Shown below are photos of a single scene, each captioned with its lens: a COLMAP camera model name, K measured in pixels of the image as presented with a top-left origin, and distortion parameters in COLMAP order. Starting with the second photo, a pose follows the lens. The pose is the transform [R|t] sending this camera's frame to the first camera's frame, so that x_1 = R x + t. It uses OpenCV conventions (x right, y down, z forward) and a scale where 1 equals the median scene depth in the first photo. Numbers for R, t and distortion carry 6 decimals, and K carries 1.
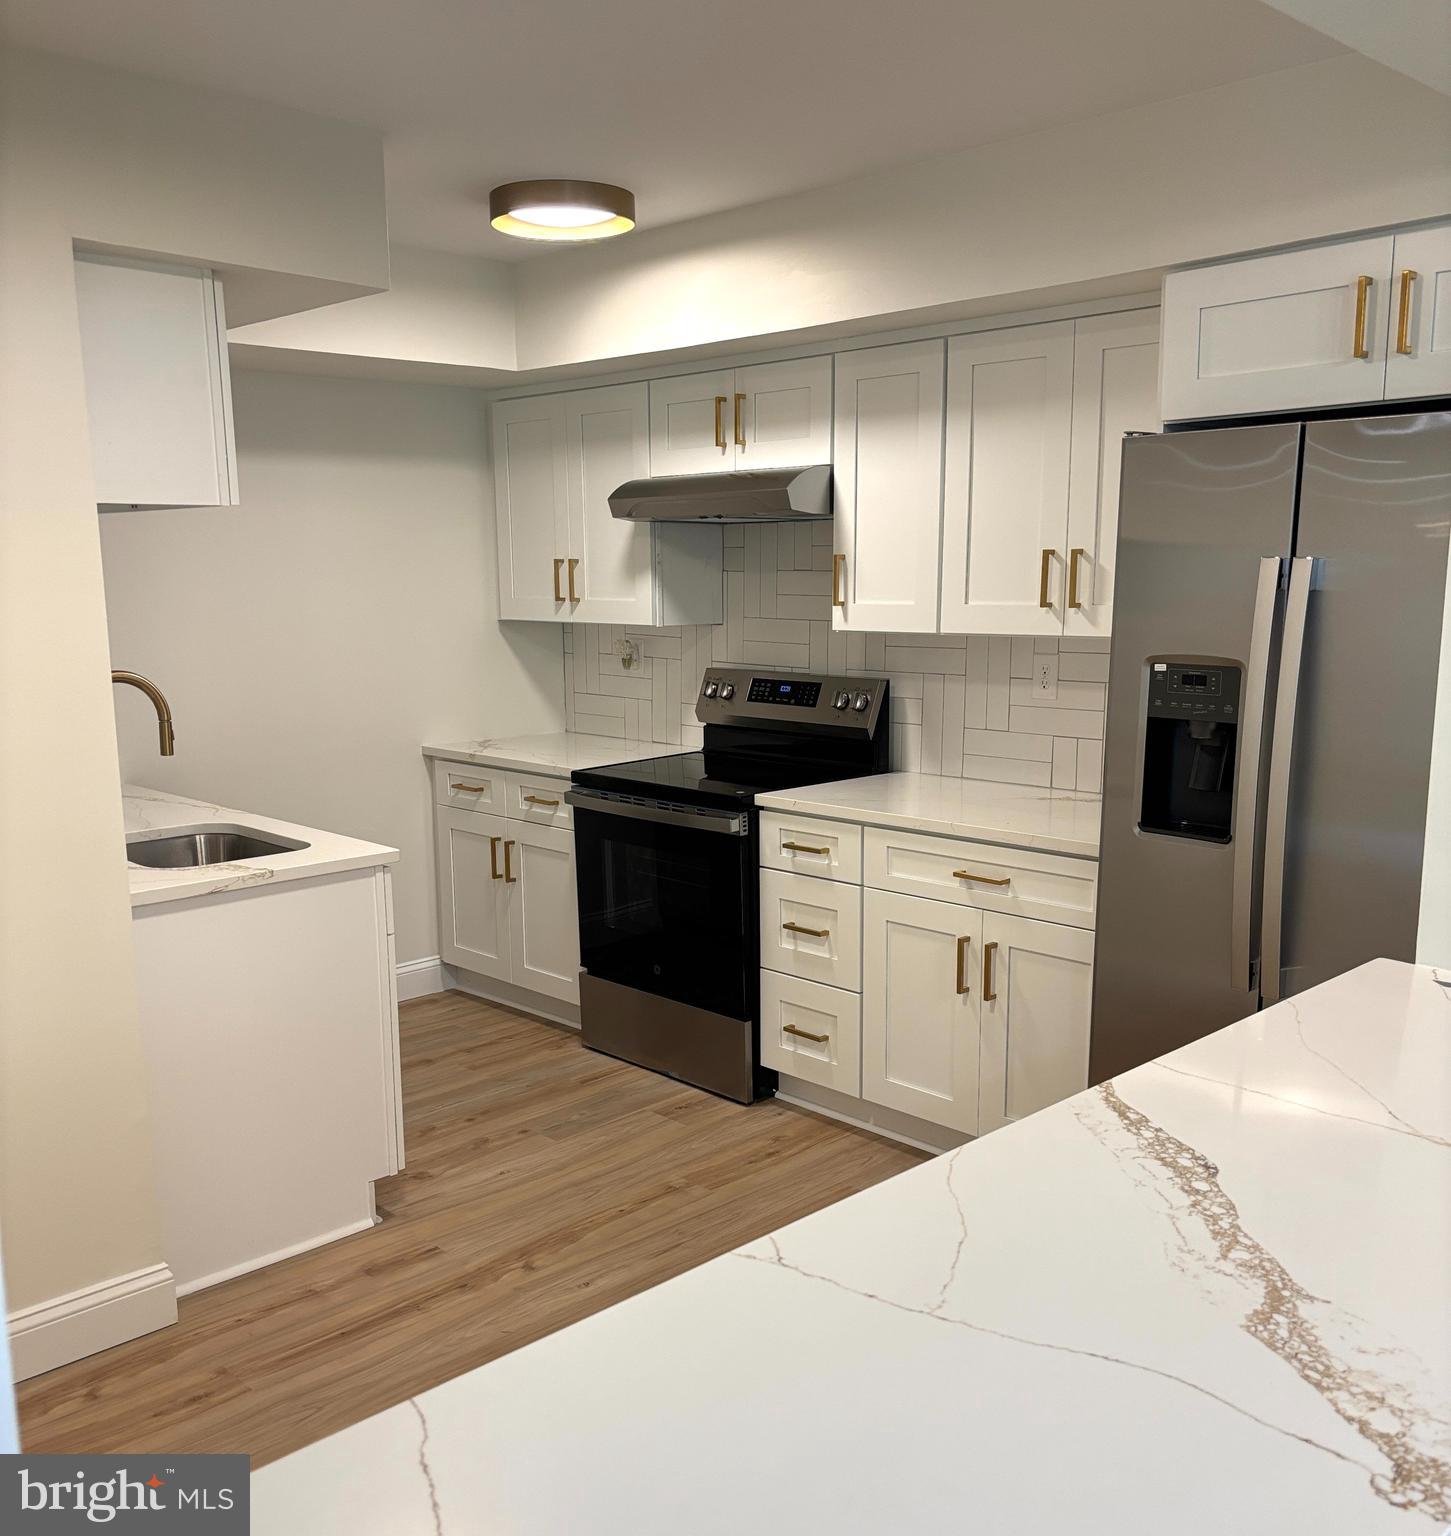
lens RADIAL K [[1453.0, 0, 726.6], [0, 1453.0, 843.2], [0, 0, 1]] dist [0.177774, -0.340385]
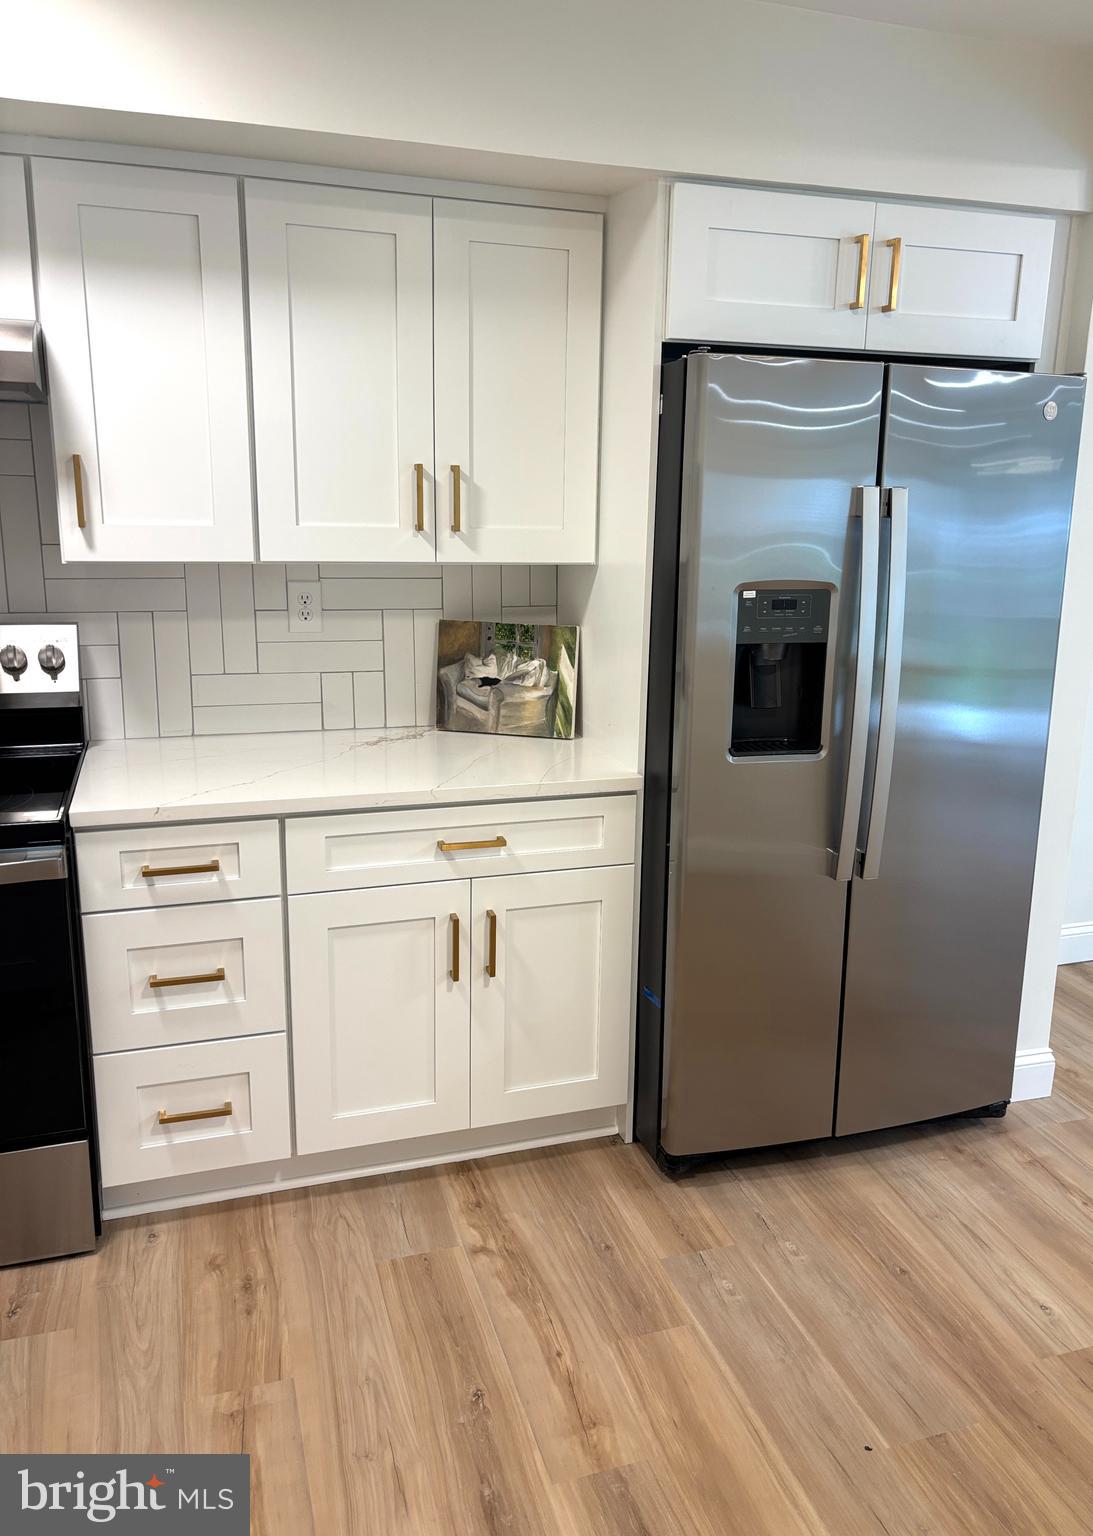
lens RADIAL K [[1179.6, 0, 617.5], [0, 1179.6, 767.2], [0, 0, 1]] dist [0.078085, -0.084749]
pose [[0.428325, -0.195772, 0.882163, -0.375648], [0.143032, 0.978630, 0.147732, -0.105631], [-0.892233, 0.062900, 0.447173, 0.563893]]
